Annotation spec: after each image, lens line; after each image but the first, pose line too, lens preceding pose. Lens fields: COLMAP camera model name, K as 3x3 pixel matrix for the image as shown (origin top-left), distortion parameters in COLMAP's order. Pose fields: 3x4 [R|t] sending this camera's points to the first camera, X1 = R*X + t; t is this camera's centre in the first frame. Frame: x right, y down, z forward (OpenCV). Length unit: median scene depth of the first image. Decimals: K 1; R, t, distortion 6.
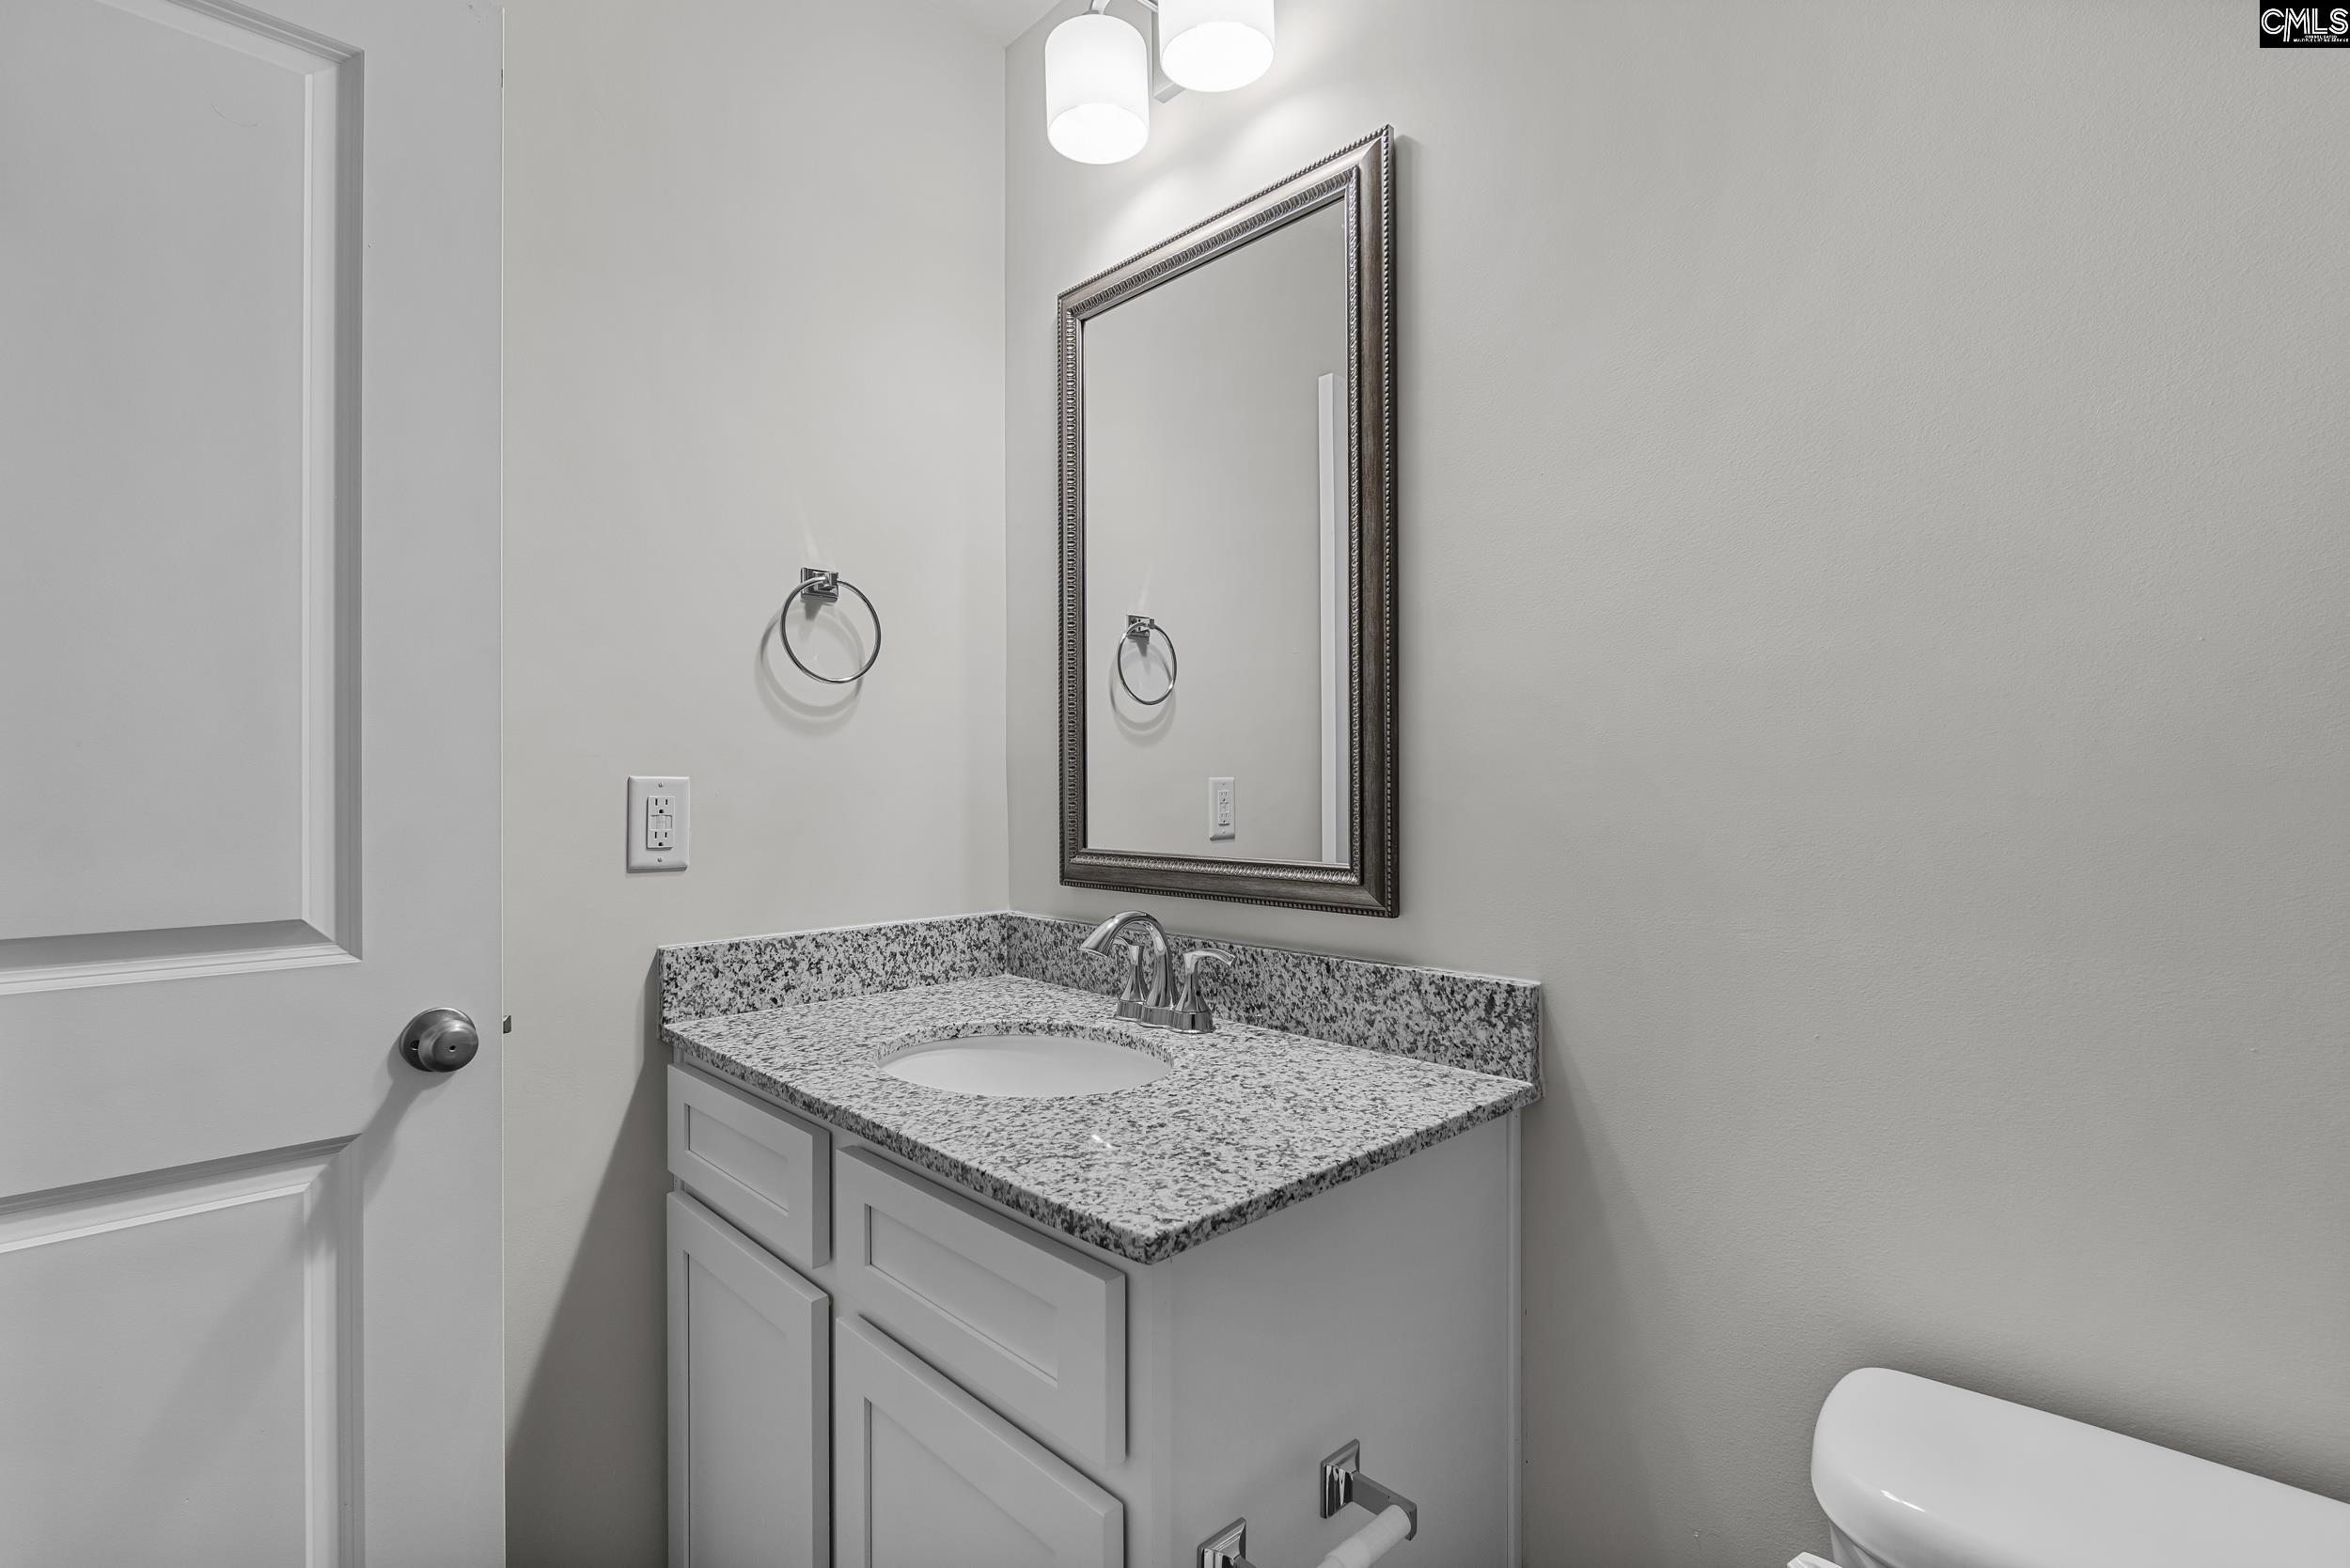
lens RADIAL K [[1077.9, 0, 1168.2], [0, 1077.9, 787.6], [0, 0, 1]] dist [-0.010161, -0.001191]
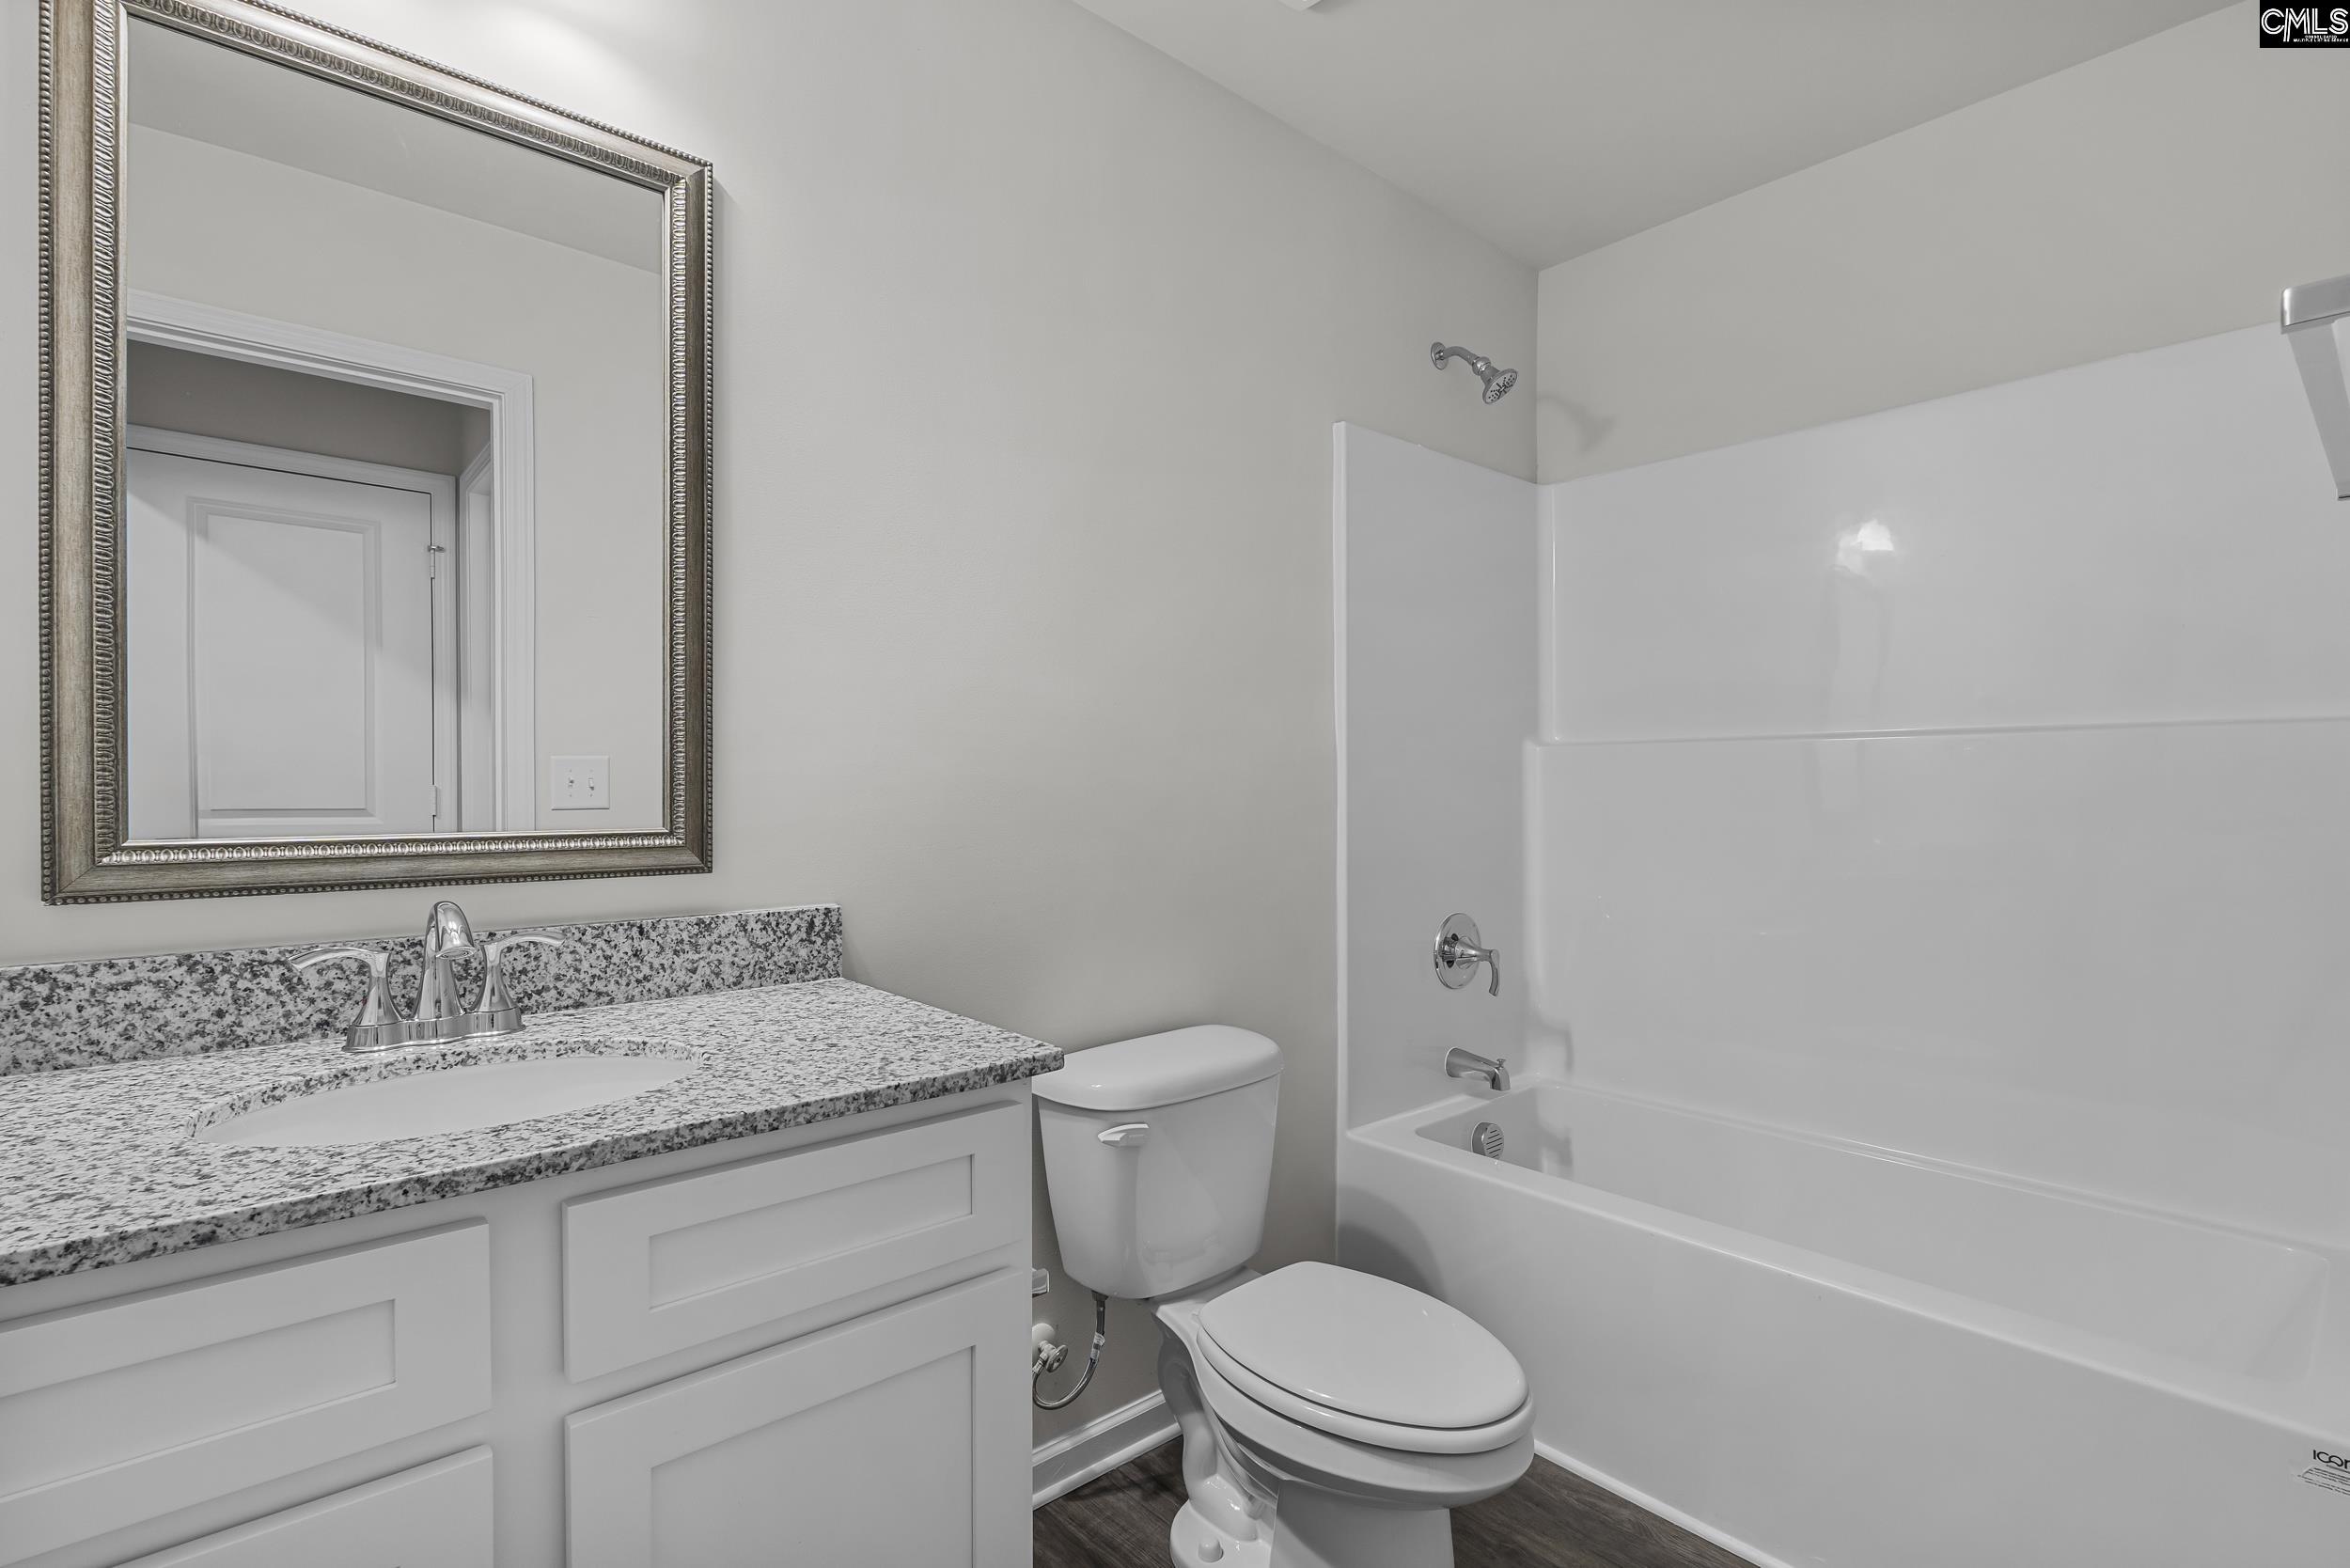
lens RADIAL K [[1077.9, 0, 1191.6], [0, 1077.9, 794.1], [0, 0, 1]] dist [-0.010161, -0.001191]
pose [[0.057502, -0.007599, 0.998316, -0.881117], [-0.001887, 0.999968, 0.007721, 0.029100], [-0.998344, -0.002328, 0.057486, 0.432078]]
